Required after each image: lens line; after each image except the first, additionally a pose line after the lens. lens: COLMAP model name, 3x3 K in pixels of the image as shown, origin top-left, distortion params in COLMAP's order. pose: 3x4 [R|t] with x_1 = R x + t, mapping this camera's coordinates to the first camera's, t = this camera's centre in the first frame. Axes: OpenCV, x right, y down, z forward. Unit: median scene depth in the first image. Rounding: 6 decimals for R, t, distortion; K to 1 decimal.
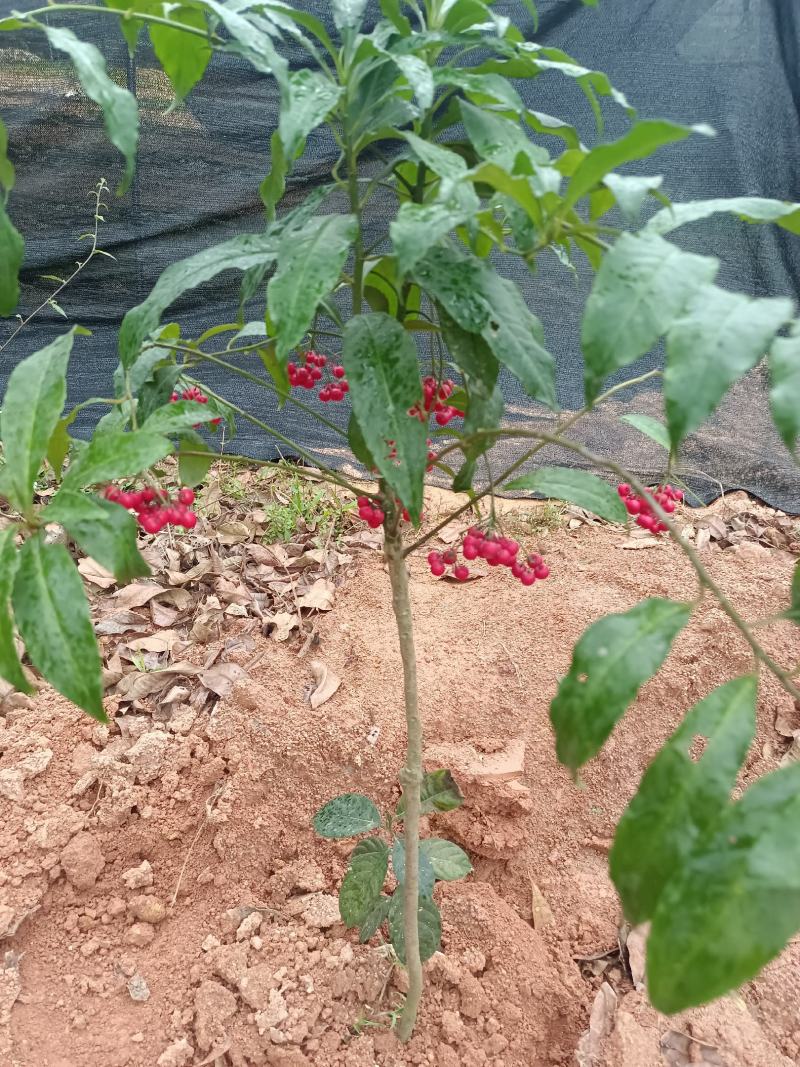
lens RADIAL K [[784.4, 0, 400.0], [0, 784.4, 533.5], [0, 0, 1]] dist [0.045523, -0.050515]
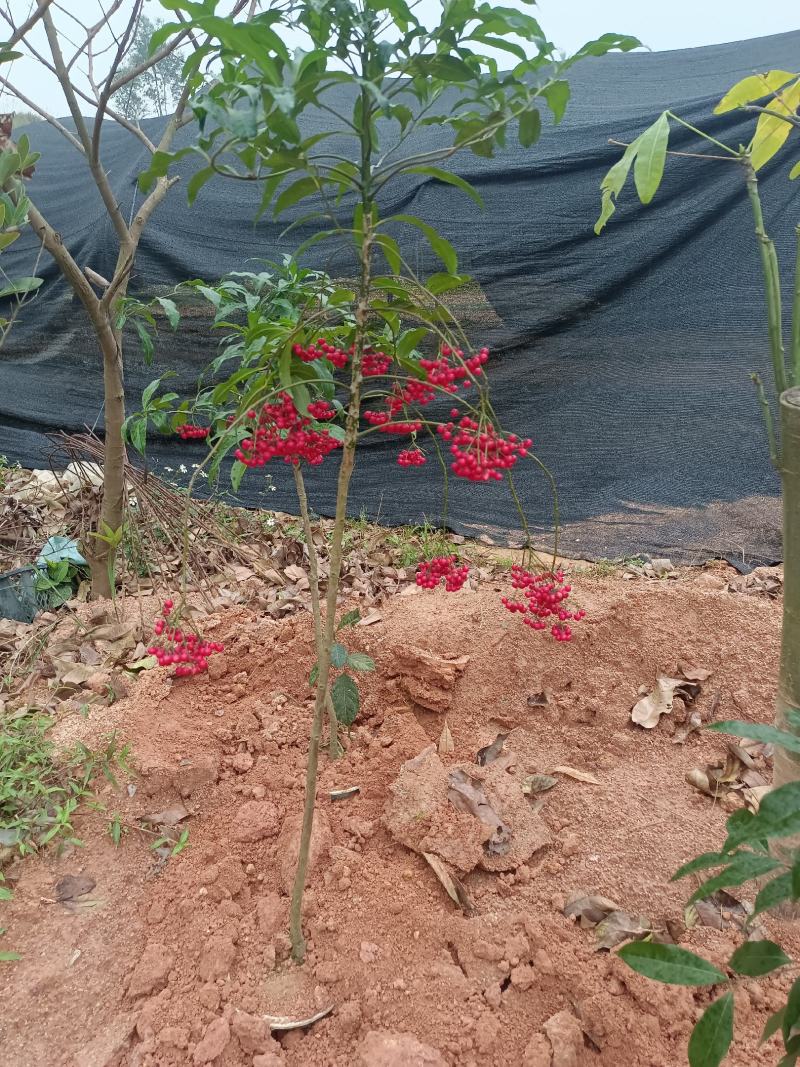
lens RADIAL K [[784.4, 0, 400.0], [0, 784.4, 533.5], [0, 0, 1]] dist [0.045523, -0.050515]
pose [[0.913044, 0.047022, -0.405141, 0.766551], [-0.129920, 0.975120, -0.179617, 0.379085], [0.386615, 0.216634, 0.896436, -0.620716]]
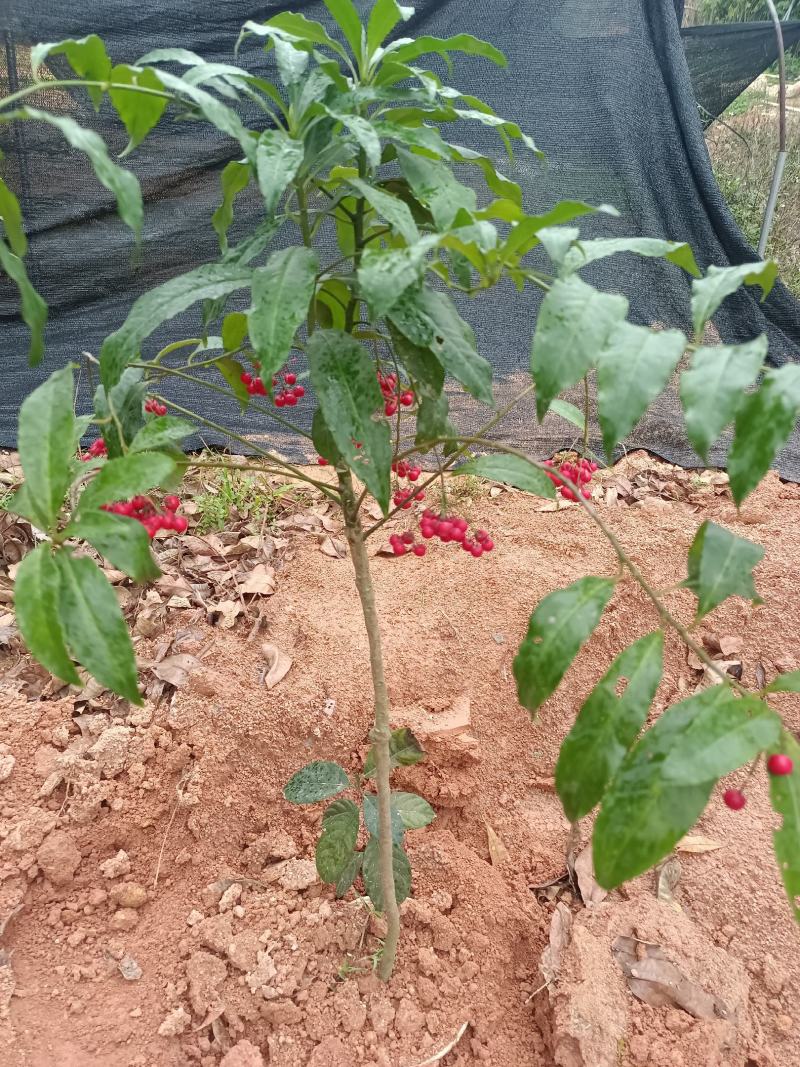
lens RADIAL K [[782.6, 0, 411.2], [0, 782.6, 522.5], [0, 0, 1]] dist [0.063890, -0.073944]
pose [[0.989749, -0.079149, 0.118884, -0.034756], [0.076830, 0.996756, 0.023966, -0.009808], [-0.120395, -0.014587, 0.992619, -0.068267]]
